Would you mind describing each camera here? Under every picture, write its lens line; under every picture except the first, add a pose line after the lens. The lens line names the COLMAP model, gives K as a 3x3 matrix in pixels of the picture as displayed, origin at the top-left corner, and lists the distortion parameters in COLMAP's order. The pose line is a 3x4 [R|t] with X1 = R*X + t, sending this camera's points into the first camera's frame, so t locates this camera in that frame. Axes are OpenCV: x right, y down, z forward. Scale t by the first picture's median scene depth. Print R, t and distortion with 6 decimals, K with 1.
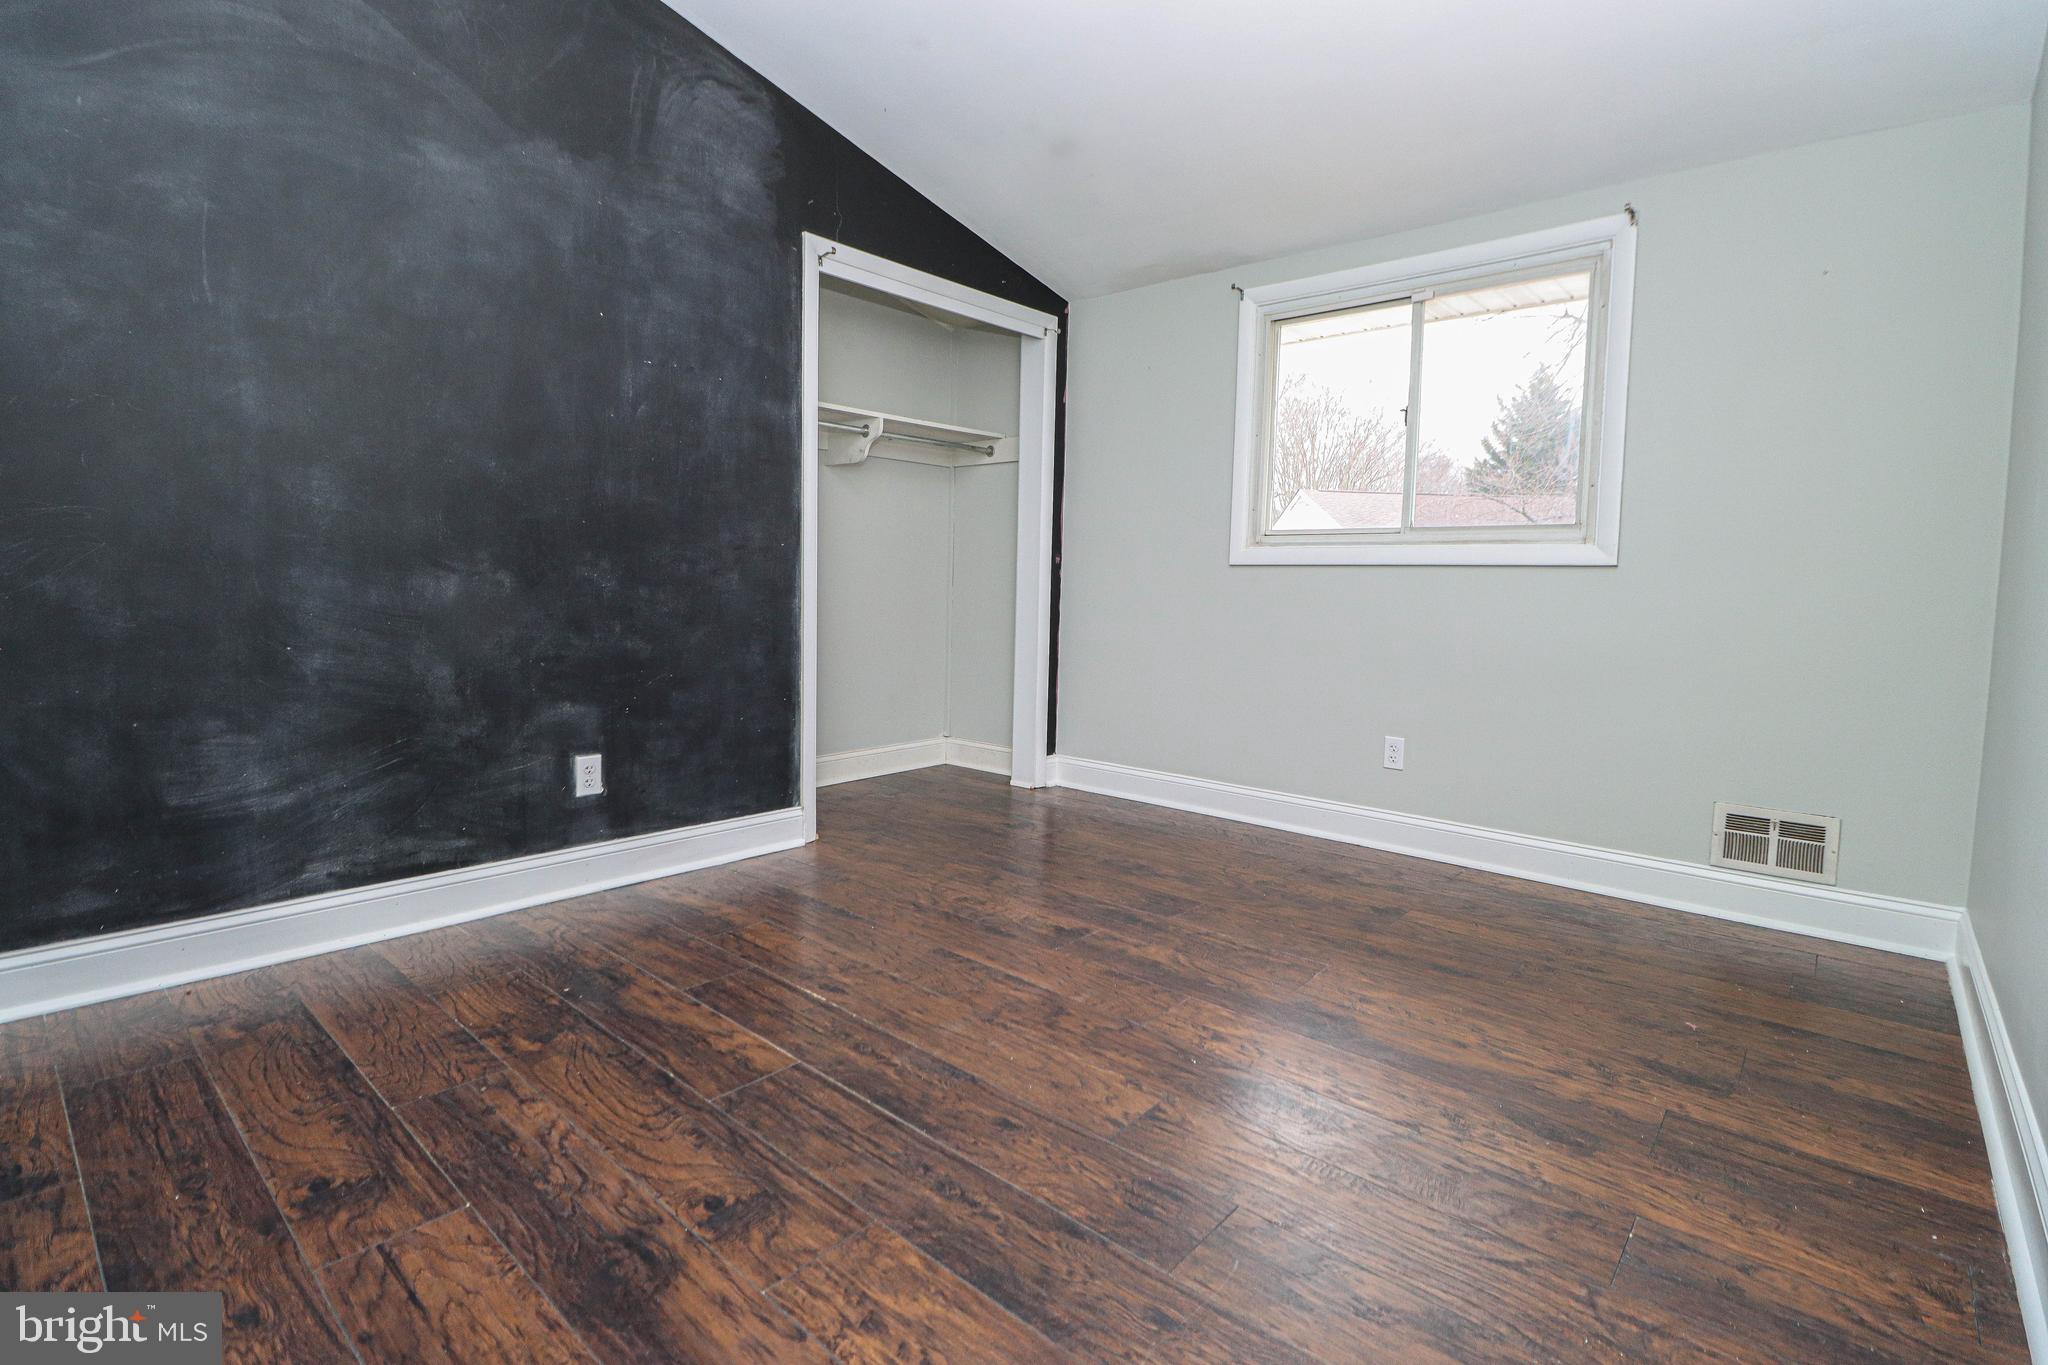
lens RADIAL K [[947.2, 0, 1029.3], [0, 947.2, 651.2], [0, 0, 1]] dist [-0.001902, -0.011678]
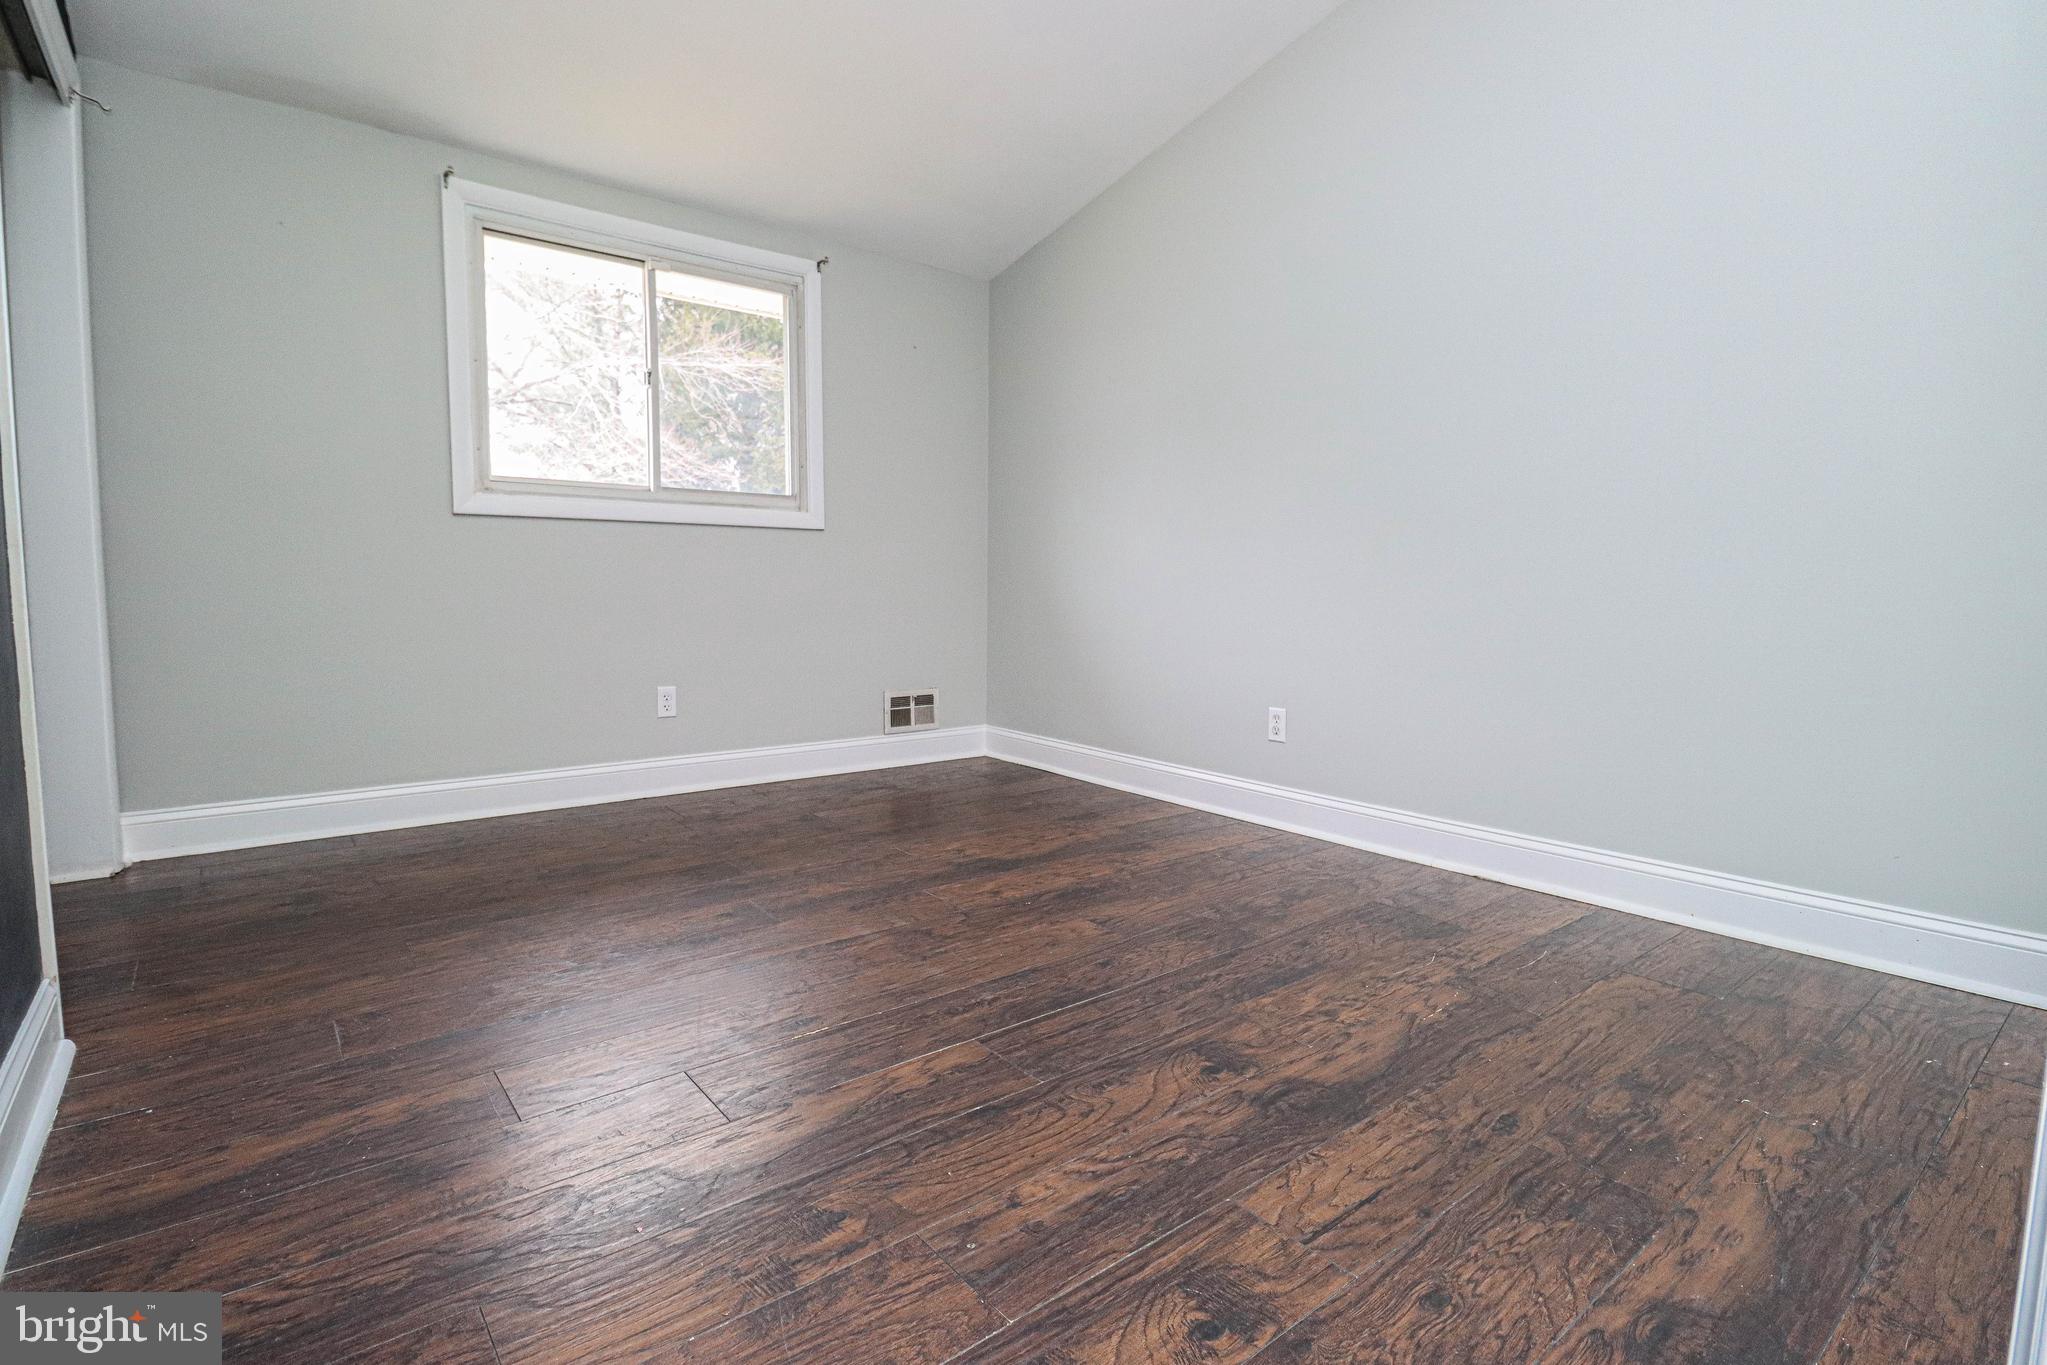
lens RADIAL K [[995.4, 0, 1014.4], [0, 995.4, 673.4], [0, 0, 1]] dist [0.002867, -0.013612]
pose [[0.182265, -0.110633, 0.977006, -1.194764], [0.062506, 0.992944, 0.100777, -0.021794], [-0.981261, 0.042701, 0.187894, 0.786760]]
